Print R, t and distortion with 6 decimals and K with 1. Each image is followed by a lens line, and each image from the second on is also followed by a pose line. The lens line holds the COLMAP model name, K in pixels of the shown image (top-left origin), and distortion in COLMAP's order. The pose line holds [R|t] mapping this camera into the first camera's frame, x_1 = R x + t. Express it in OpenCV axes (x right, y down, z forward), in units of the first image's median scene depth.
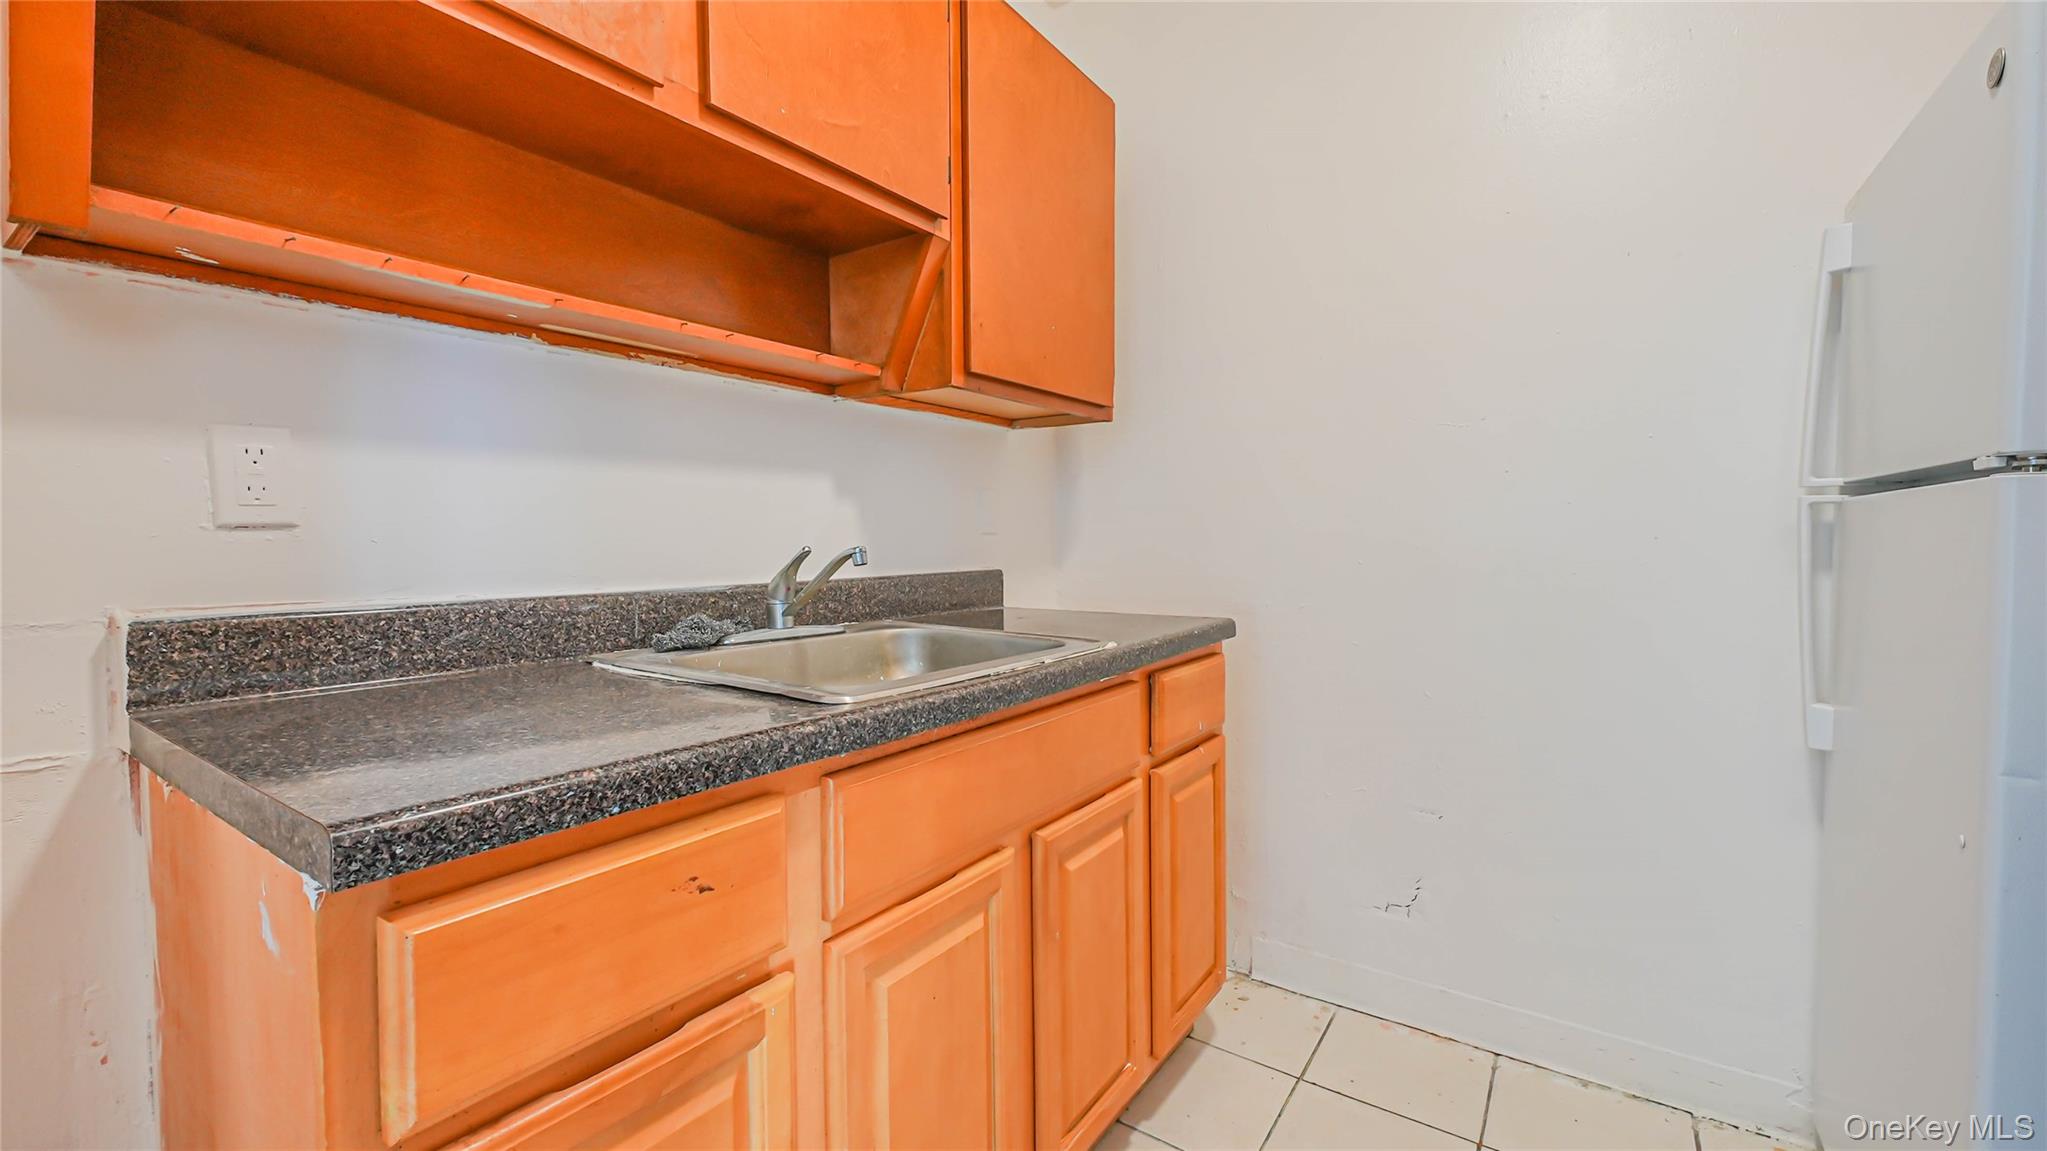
lens RADIAL K [[829.0, 0, 1029.6], [0, 829.0, 564.3], [0, 0, 1]] dist [0.012388, -0.005538]
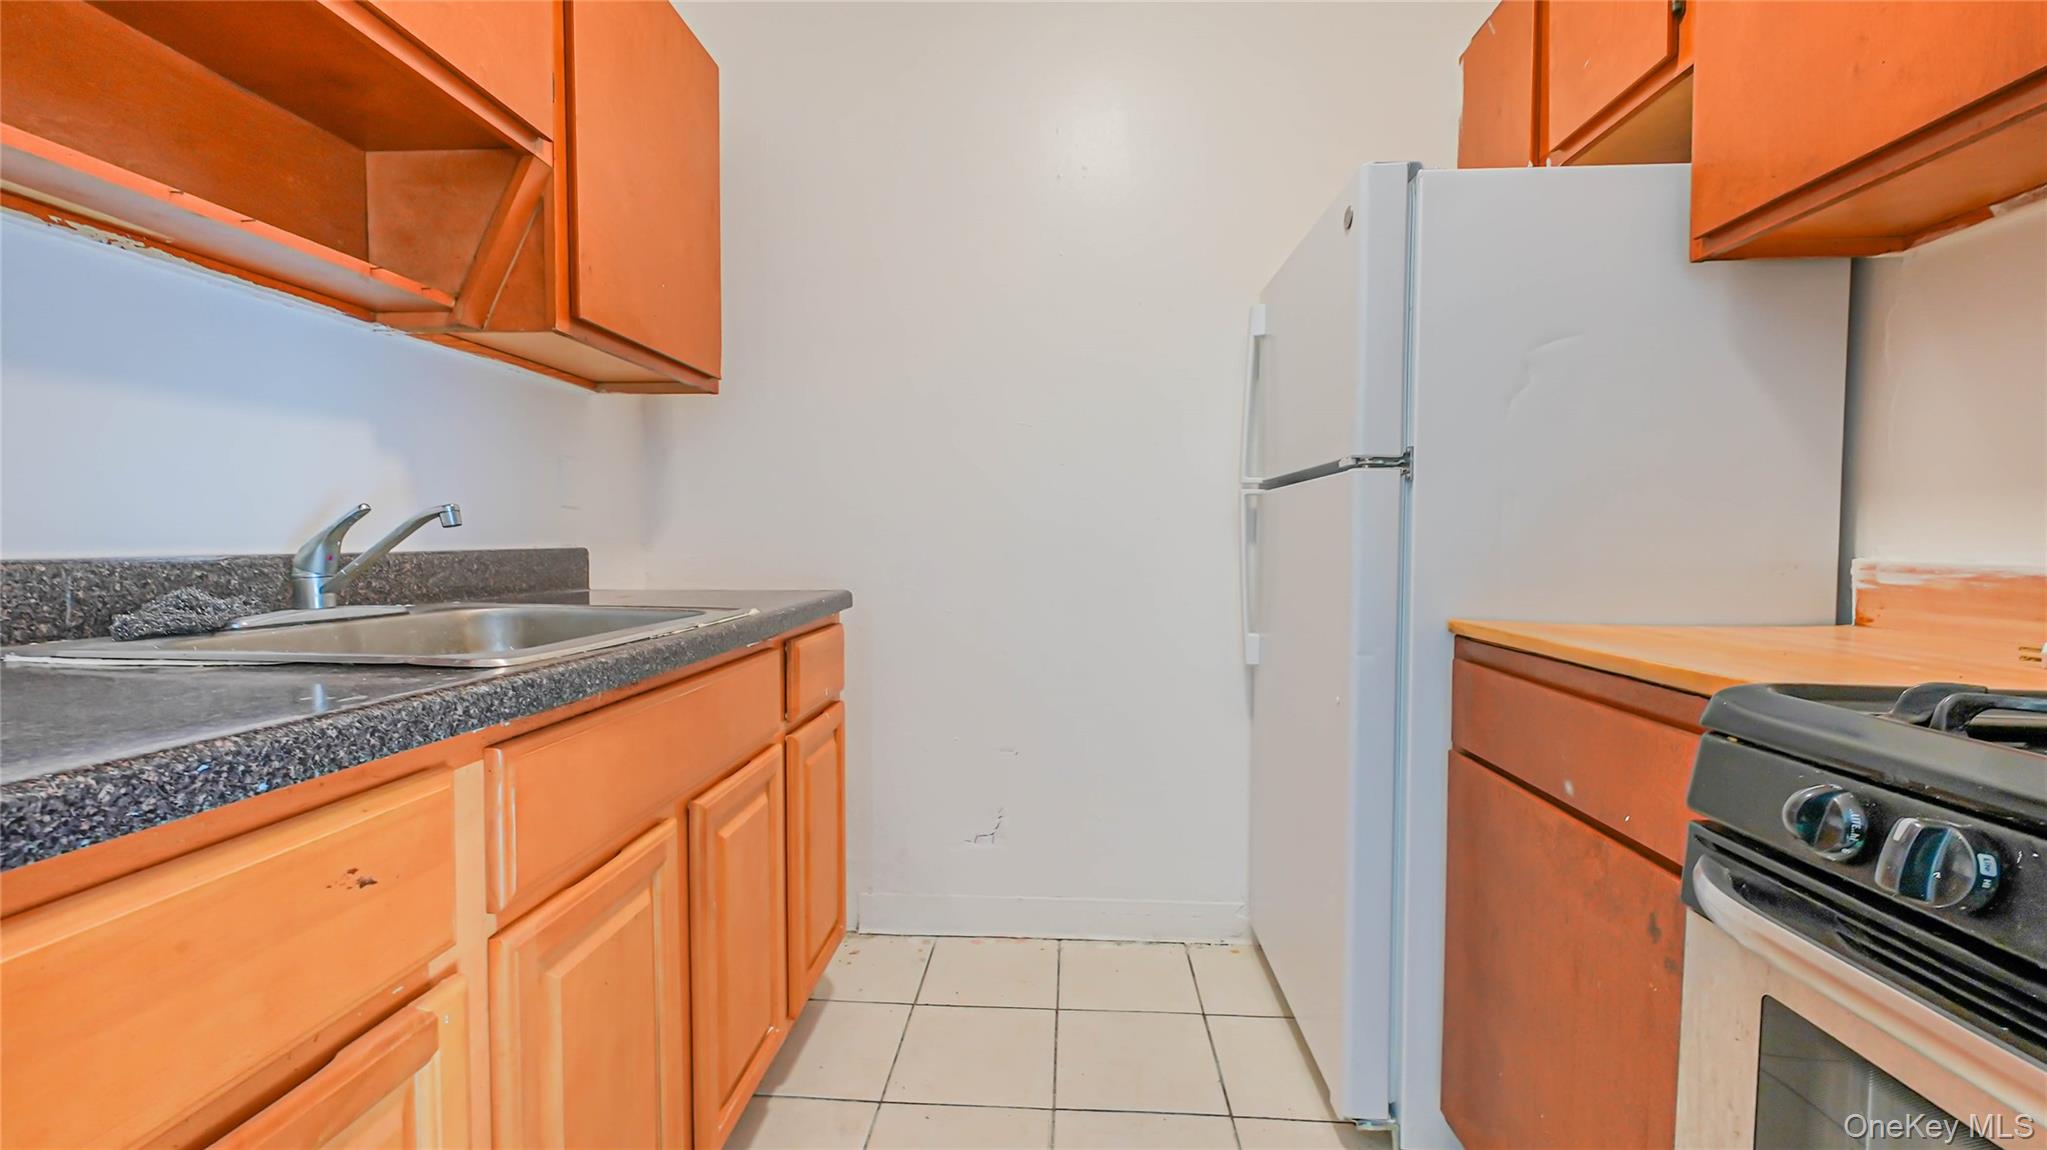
lens RADIAL K [[829.0, 0, 1032.2], [0, 829.0, 569.0], [0, 0, 1]] dist [0.012388, -0.005538]
pose [[0.850478, -0.013636, 0.525833, -0.136495], [0.013366, 0.999901, 0.004313, 0.044774], [-0.525840, 0.003360, 0.850577, -0.026278]]
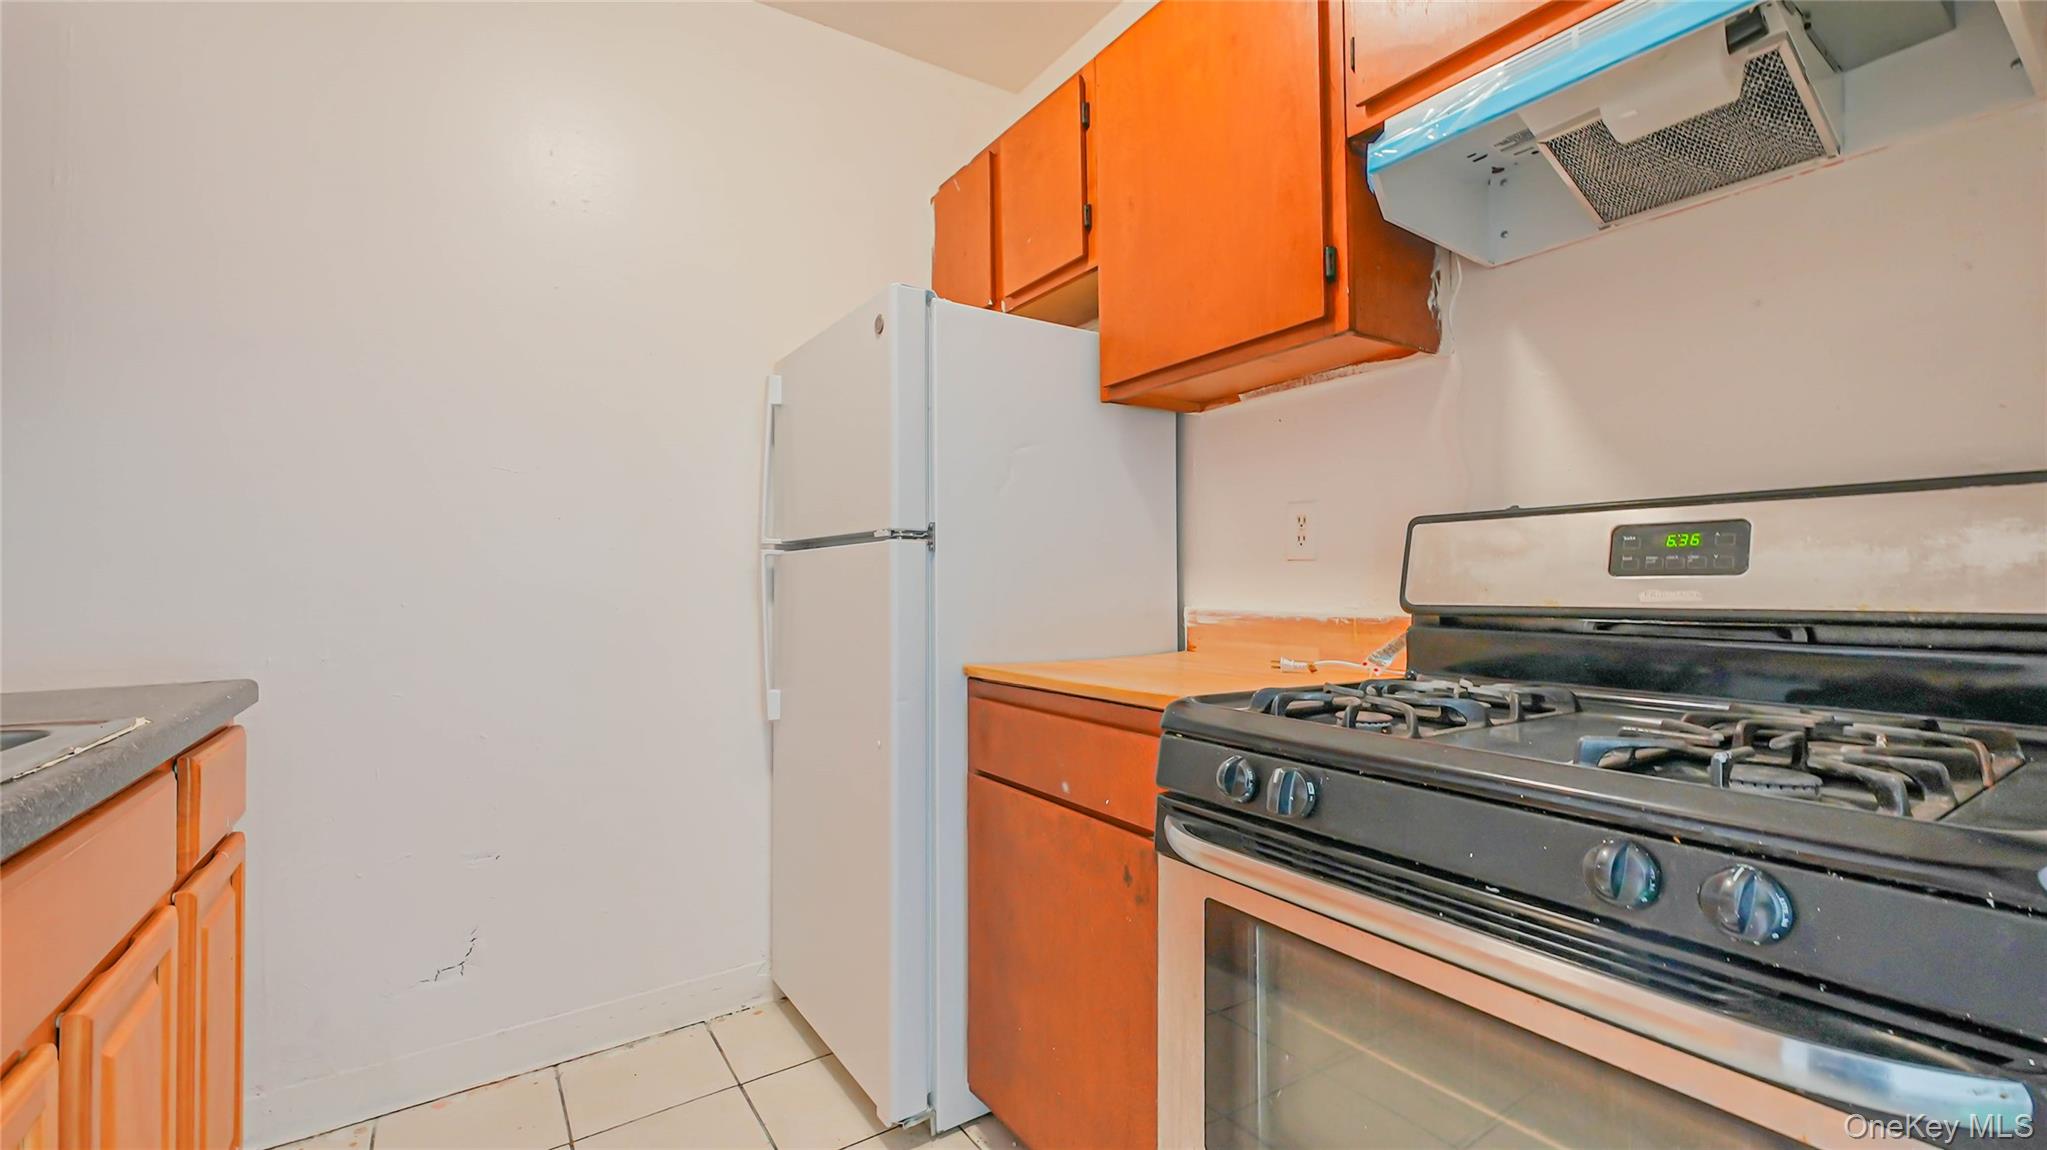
lens RADIAL K [[829.0, 0, 1035.3], [0, 829.0, 567.5], [0, 0, 1]] dist [0.012388, -0.005538]
pose [[0.344753, 0.019974, 0.938481, -0.295289], [0.039094, 0.998601, -0.035615, 0.020657], [-0.937879, 0.048967, 0.343489, 0.039648]]
